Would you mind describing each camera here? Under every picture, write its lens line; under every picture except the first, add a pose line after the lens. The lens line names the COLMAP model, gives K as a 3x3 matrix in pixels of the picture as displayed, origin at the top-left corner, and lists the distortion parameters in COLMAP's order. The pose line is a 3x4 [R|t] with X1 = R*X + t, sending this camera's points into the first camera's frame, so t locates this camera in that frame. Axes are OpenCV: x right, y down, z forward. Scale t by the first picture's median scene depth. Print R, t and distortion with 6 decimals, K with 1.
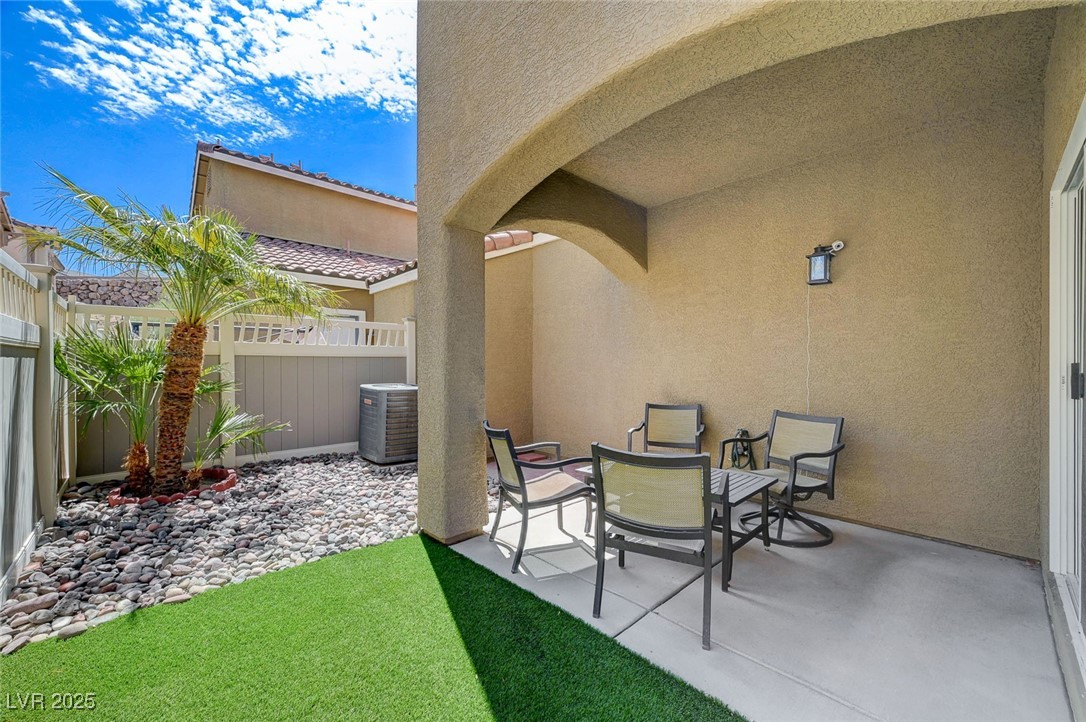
lens RADIAL K [[435.3, 0, 543.2], [0, 435.3, 362.2], [0, 0, 1]] dist [-0.009523, -0.000237]
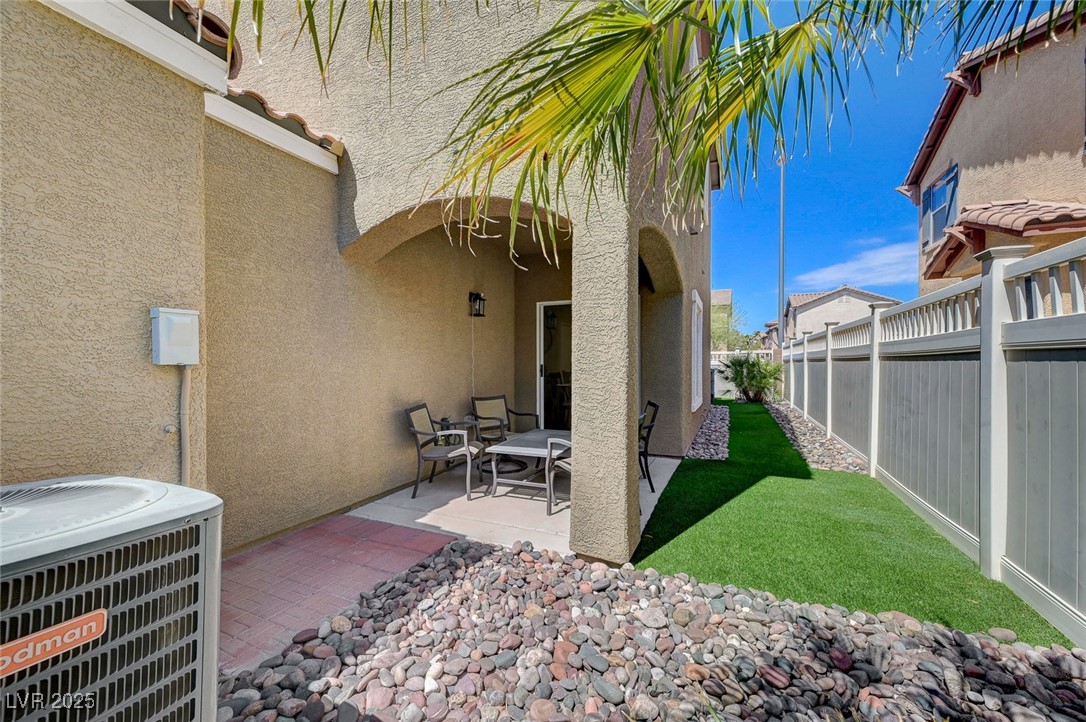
lens RADIAL K [[435.3, 0, 540.2], [0, 435.3, 359.6], [0, 0, 1]] dist [-0.009523, -0.000237]
pose [[-0.403218, -0.002267, 0.915101, -0.972195], [-0.007657, 0.999970, -0.000896, -0.018158], [-0.915072, -0.007369, -0.403223, 1.466803]]
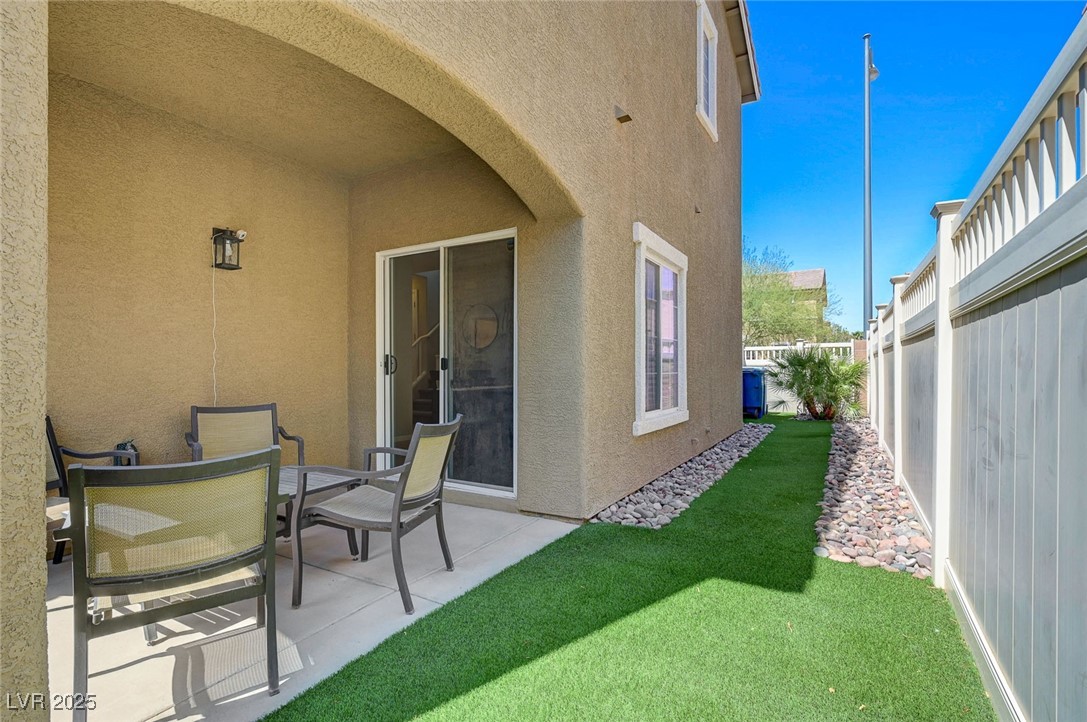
lens RADIAL K [[520.5, 0, 548.5], [0, 520.5, 365.4], [0, 0, 1]] dist [-0.018439, -0.000314]
pose [[-0.307946, 0.001259, 0.951403, -0.664628], [-0.003145, 0.999992, -0.002341, 0.032303], [-0.951399, -0.003713, -0.307940, 0.689618]]
